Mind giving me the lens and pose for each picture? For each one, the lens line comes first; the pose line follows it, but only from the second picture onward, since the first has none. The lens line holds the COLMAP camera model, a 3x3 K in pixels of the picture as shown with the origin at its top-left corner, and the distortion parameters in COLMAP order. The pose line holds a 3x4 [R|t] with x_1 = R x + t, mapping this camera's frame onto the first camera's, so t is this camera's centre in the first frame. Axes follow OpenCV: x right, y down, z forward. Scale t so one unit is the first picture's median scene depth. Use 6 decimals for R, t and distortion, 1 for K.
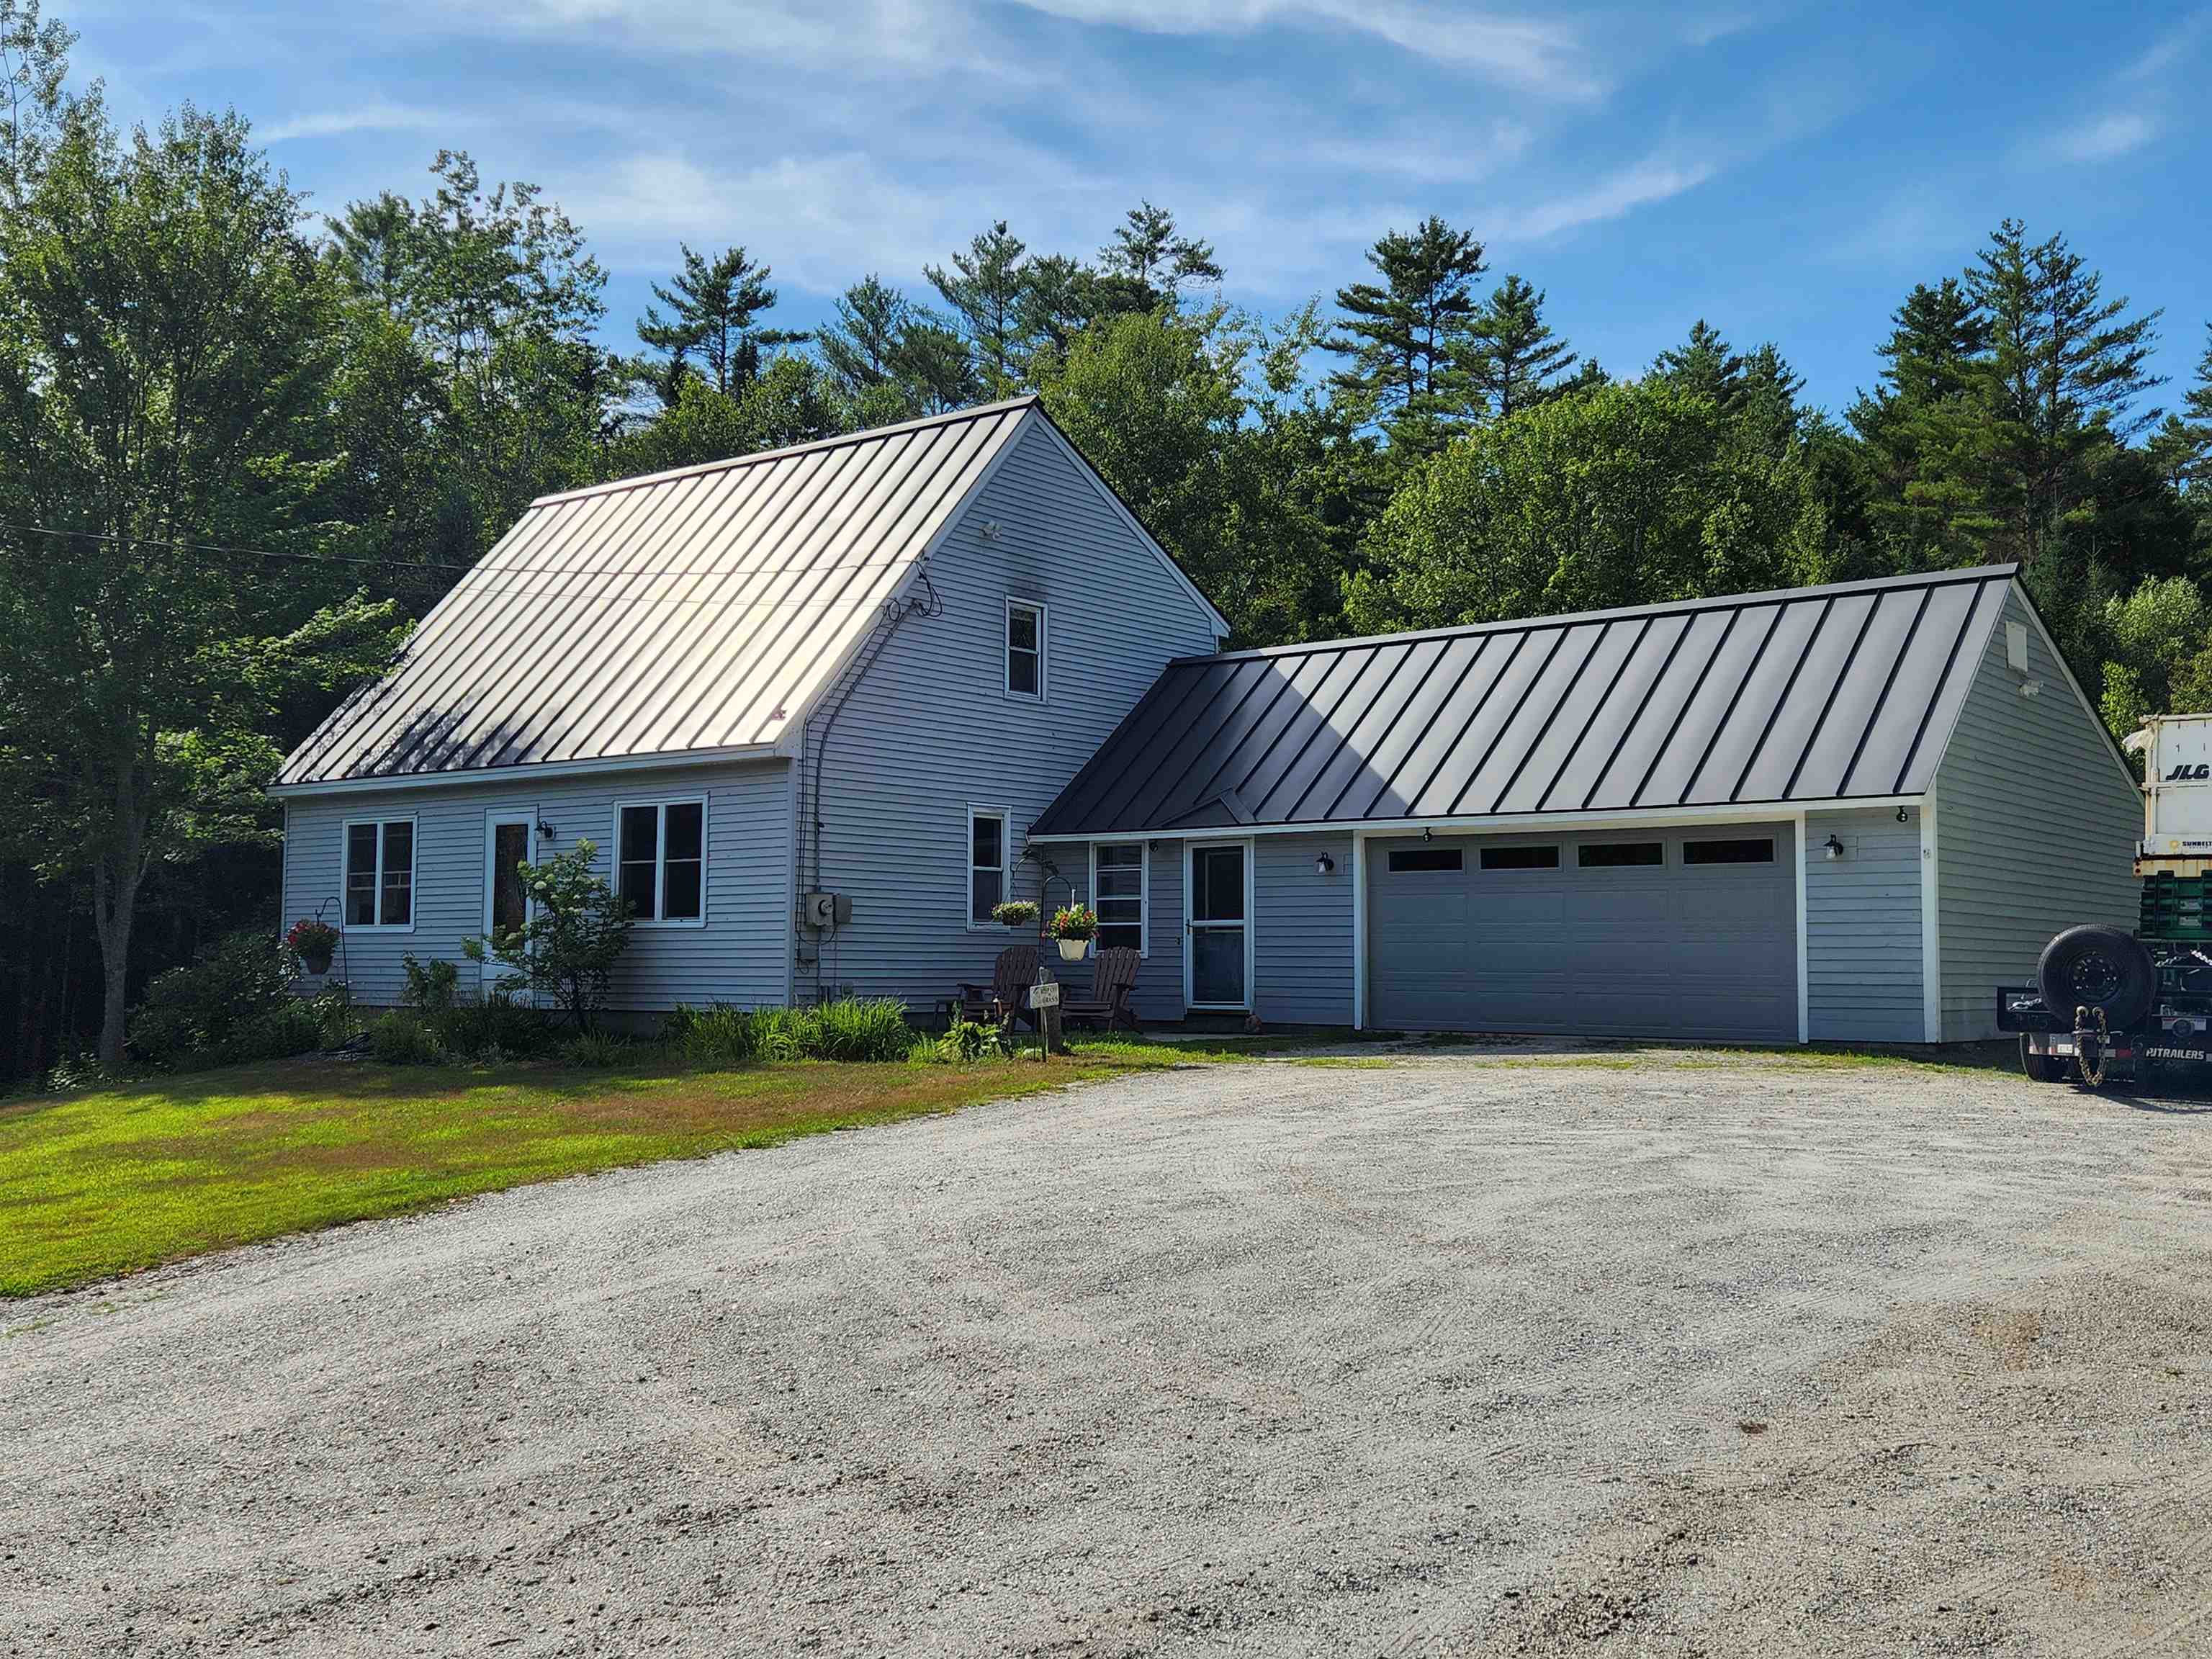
lens RADIAL K [[2241.5, 0, 1106.0], [0, 2241.5, 829.5], [0, 0, 1]] dist [0.017537, -0.010792]
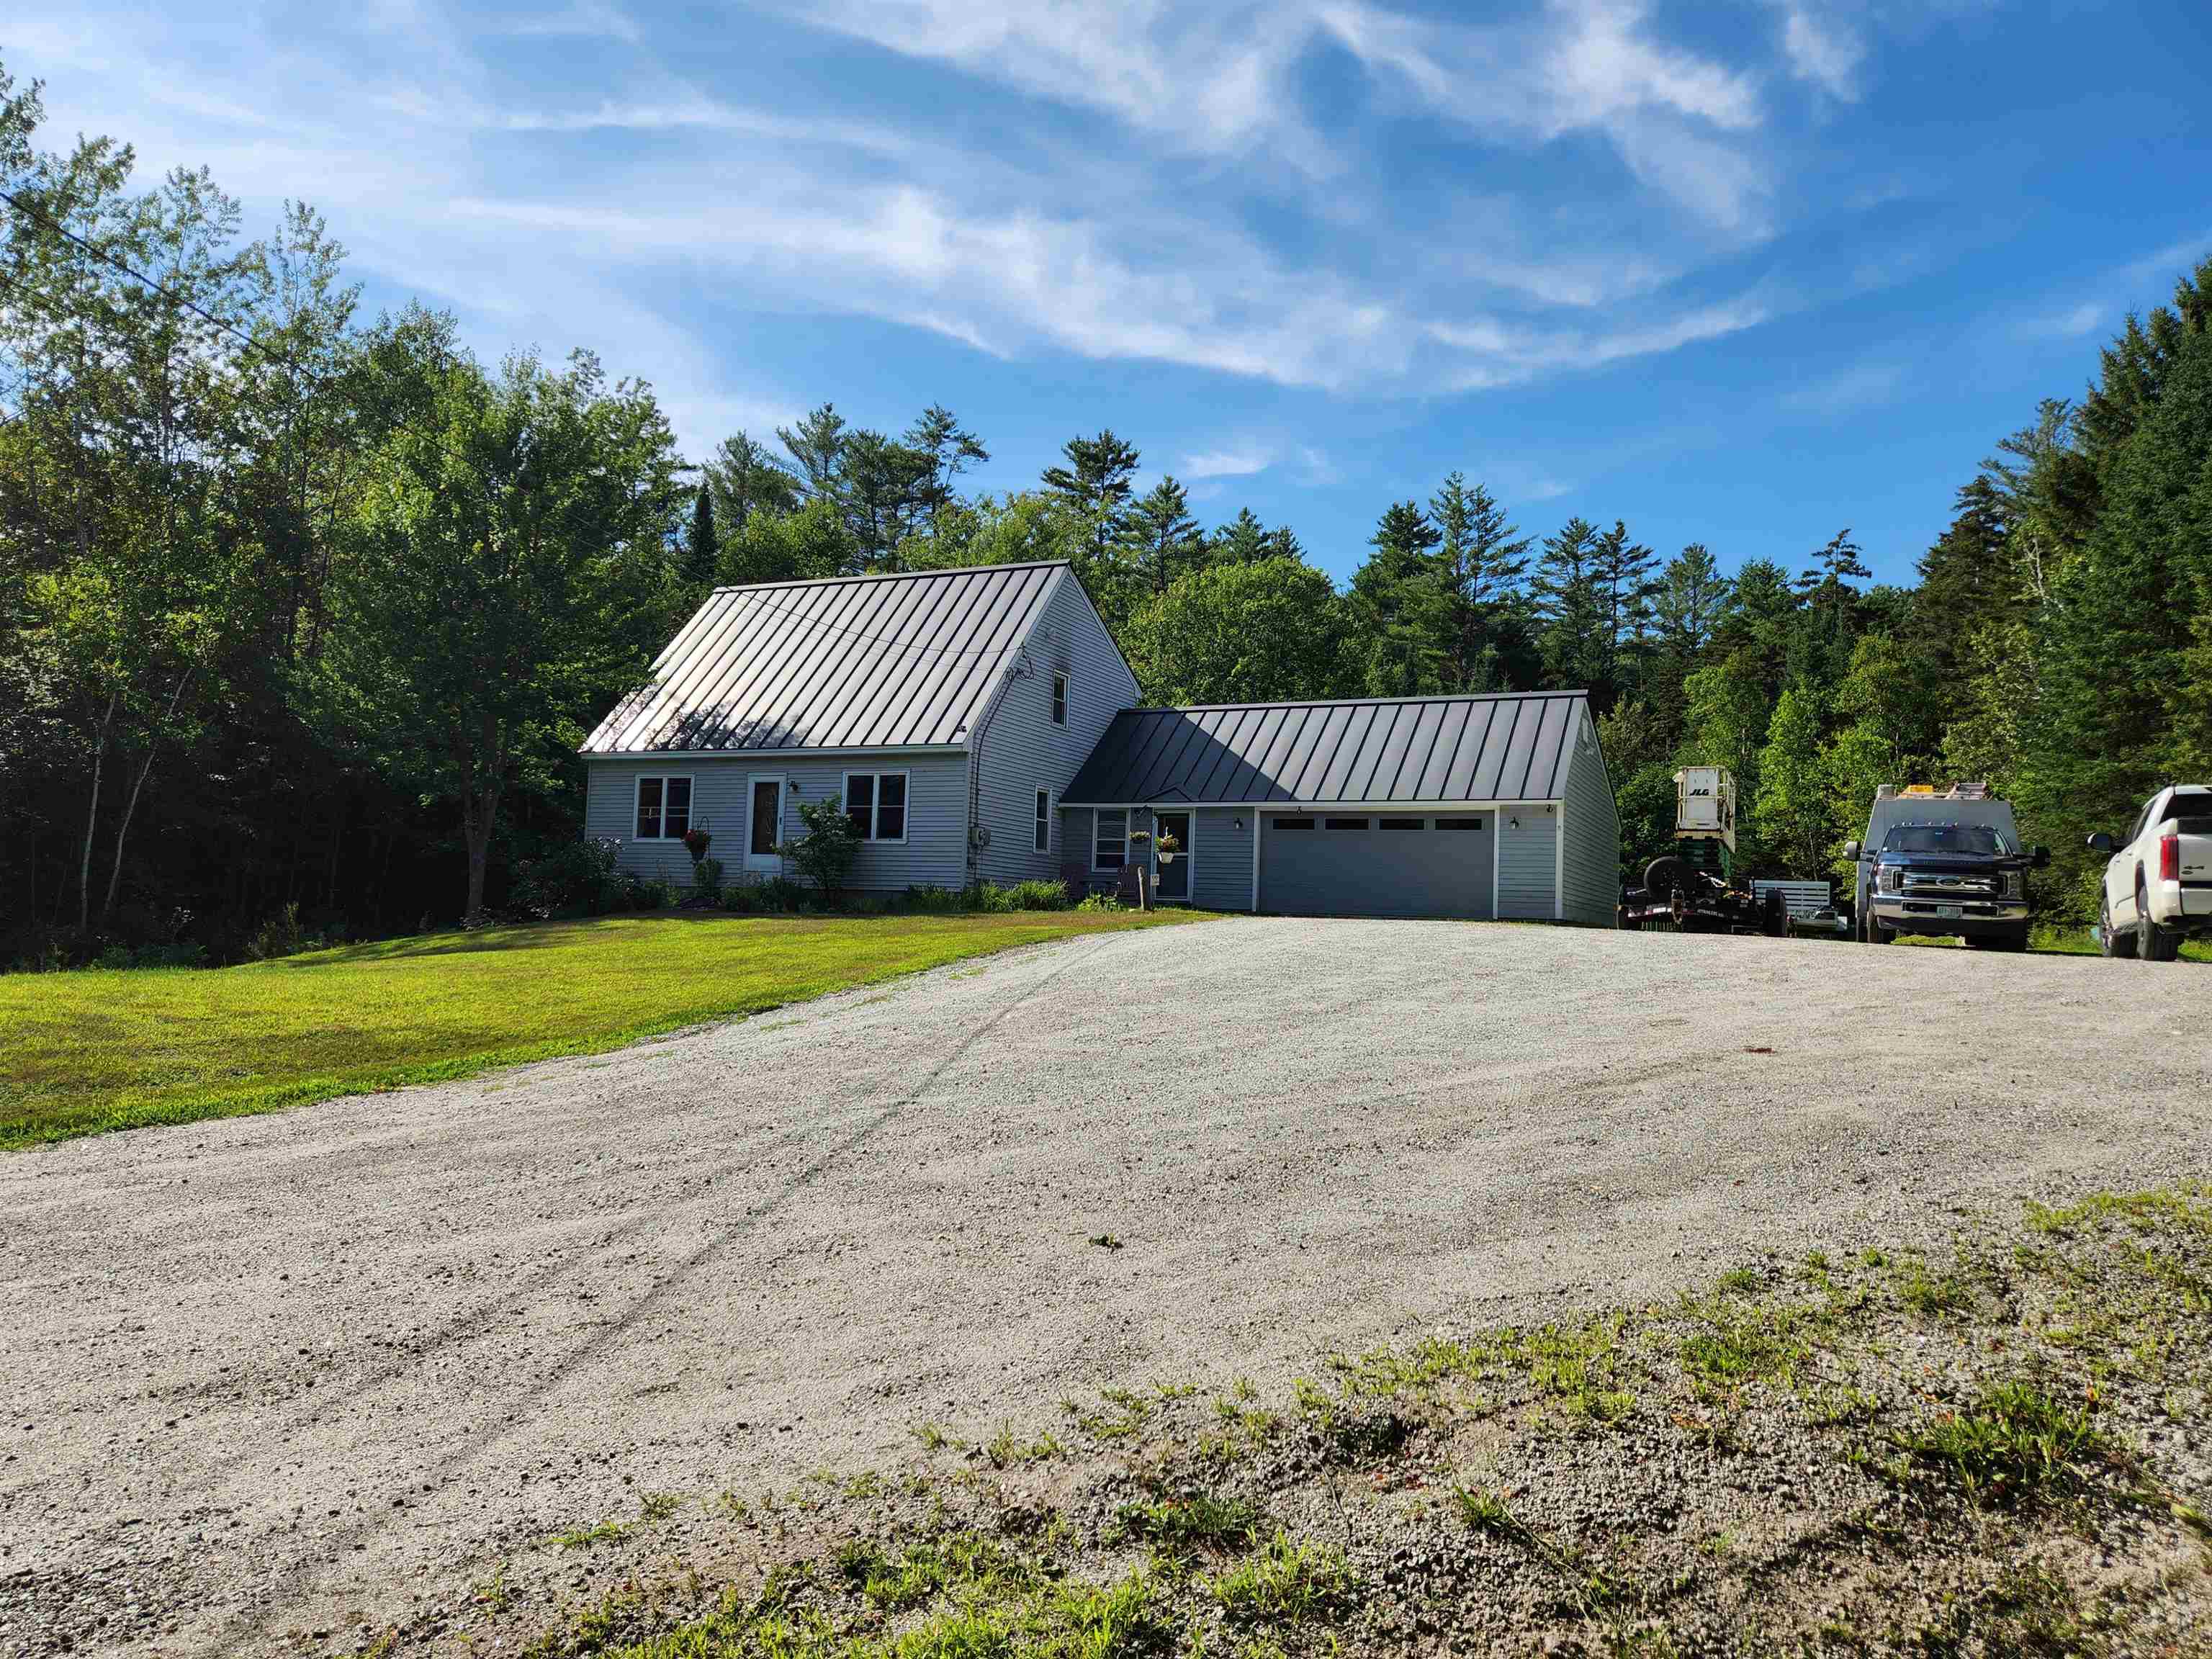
lens RADIAL K [[1602.1, 0, 1145.1], [0, 1602.1, 827.0], [0, 0, 1]] dist [0.000665, -0.003539]
pose [[0.968315, 0.044372, 0.245759, -0.173378], [-0.043893, 0.999009, -0.007429, 0.017486], [-0.245845, -0.003594, 0.969302, -0.162287]]
